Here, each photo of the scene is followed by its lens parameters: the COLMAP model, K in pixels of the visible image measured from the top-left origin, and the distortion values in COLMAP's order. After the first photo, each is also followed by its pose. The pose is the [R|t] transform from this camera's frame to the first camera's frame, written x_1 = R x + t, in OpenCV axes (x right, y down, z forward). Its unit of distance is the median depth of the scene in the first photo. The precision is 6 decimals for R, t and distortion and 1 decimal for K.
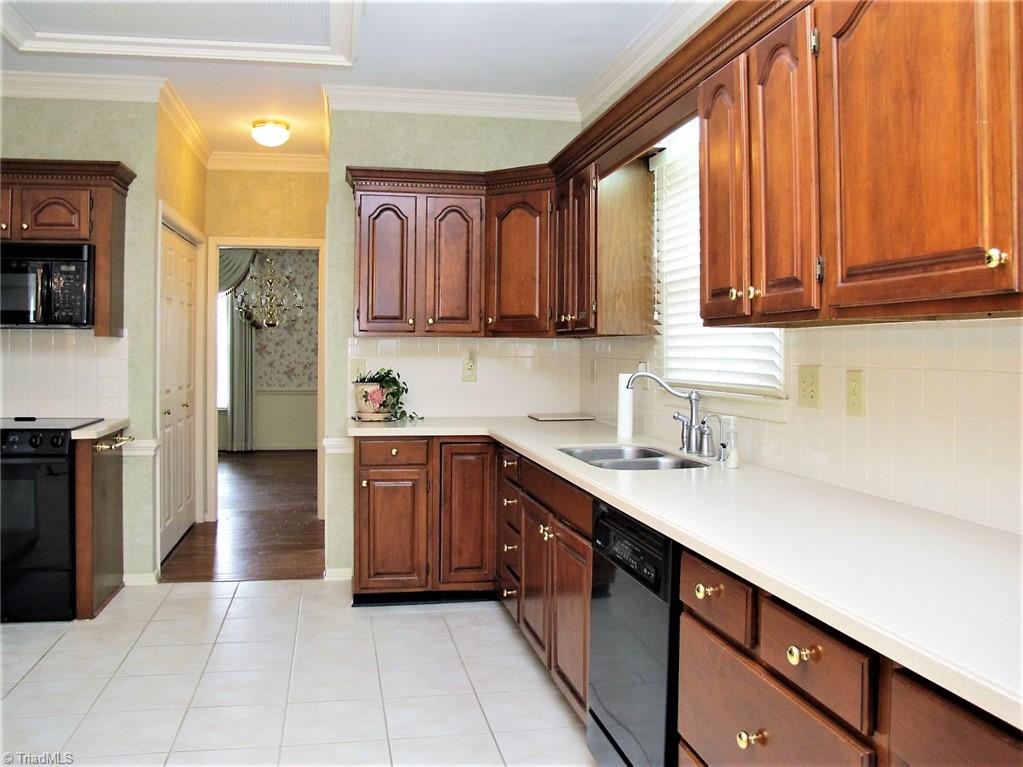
lens RADIAL K [[856.2, 0, 510.2], [0, 856.2, 356.6], [0, 0, 1]] dist [-0.104461, 0.016778]
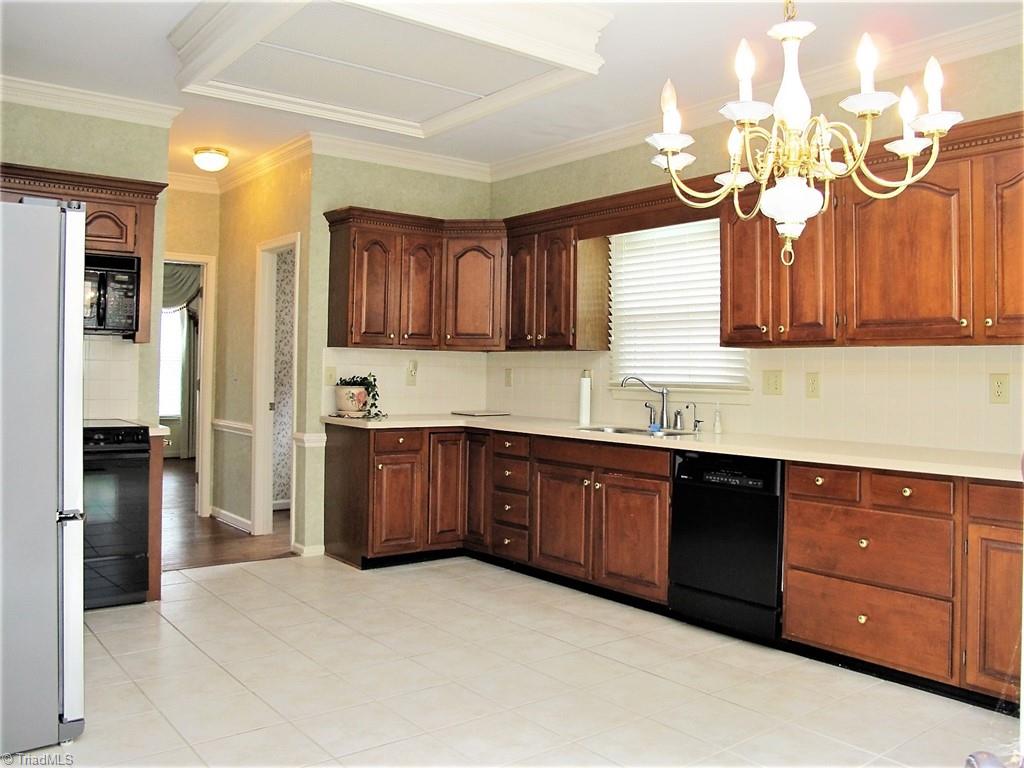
lens RADIAL K [[857.0, 0, 510.7], [0, 857.0, 357.1], [0, 0, 1]] dist [-0.104461, 0.016778]
pose [[0.892798, 0.015499, 0.450191, -0.556160], [-0.007155, 0.999770, -0.020230, 0.013738], [-0.450401, 0.014840, 0.892703, -0.190376]]
